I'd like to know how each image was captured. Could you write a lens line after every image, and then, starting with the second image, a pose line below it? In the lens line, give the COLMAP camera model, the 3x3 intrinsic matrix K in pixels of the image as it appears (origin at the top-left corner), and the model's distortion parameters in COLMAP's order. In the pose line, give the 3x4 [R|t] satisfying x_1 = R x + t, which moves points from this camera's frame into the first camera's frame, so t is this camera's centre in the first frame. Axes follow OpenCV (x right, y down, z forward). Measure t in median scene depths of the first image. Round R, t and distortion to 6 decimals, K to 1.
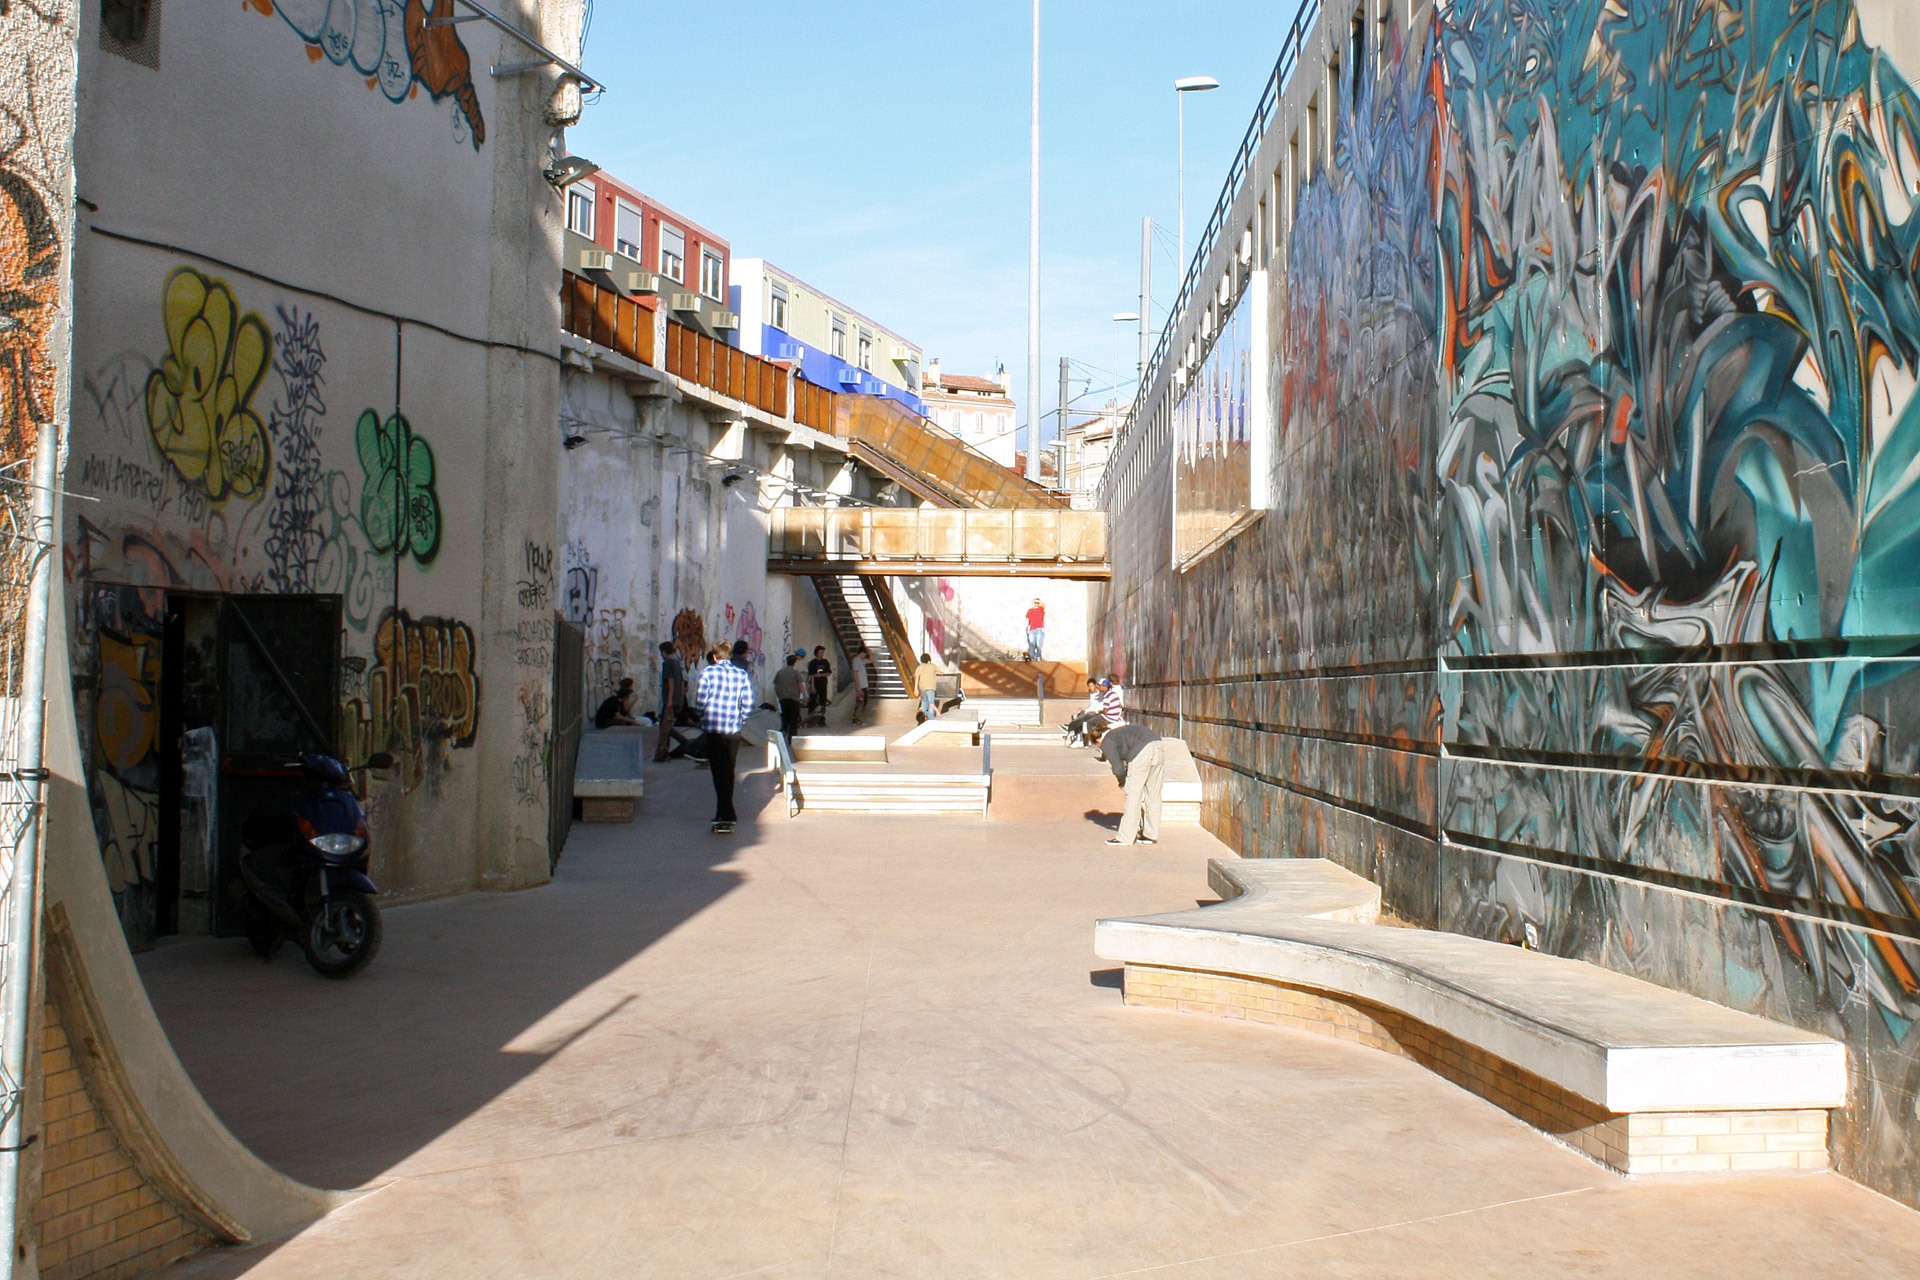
lens RADIAL K [[2242.2, 0, 962.4], [0, 2242.2, 637.0], [0, 0, 1]] dist [-0.016354, 0.000000]
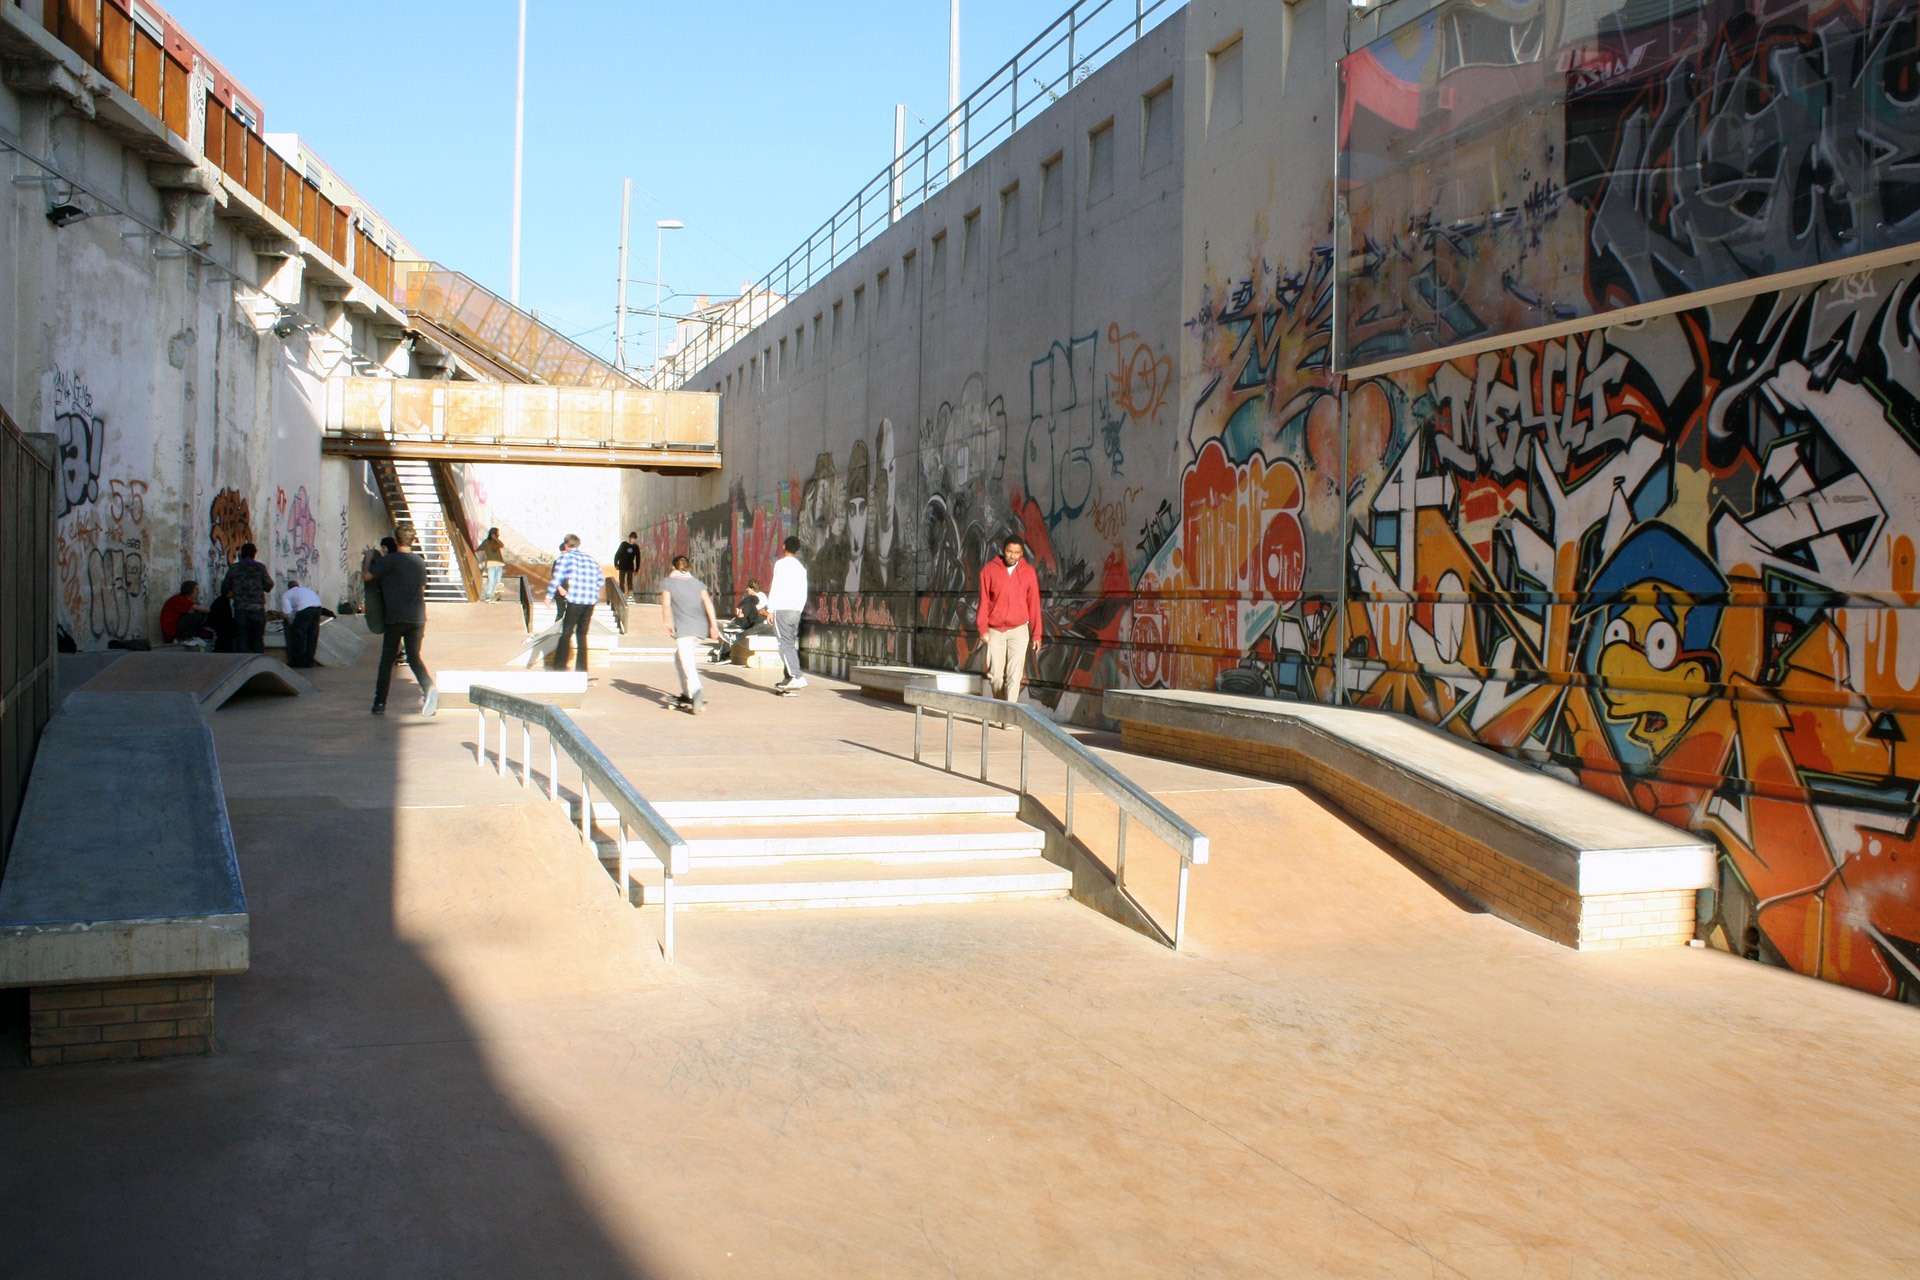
lens RADIAL K [[1717.5, 0, 954.4], [0, 1717.5, 634.7], [0, 0, 1]] dist [-0.077260, 0.034081]
pose [[0.955299, -0.004122, 0.295613, -0.061086], [-0.010913, 0.998730, 0.049191, 0.007146], [-0.295440, -0.050218, 0.954041, 0.389542]]
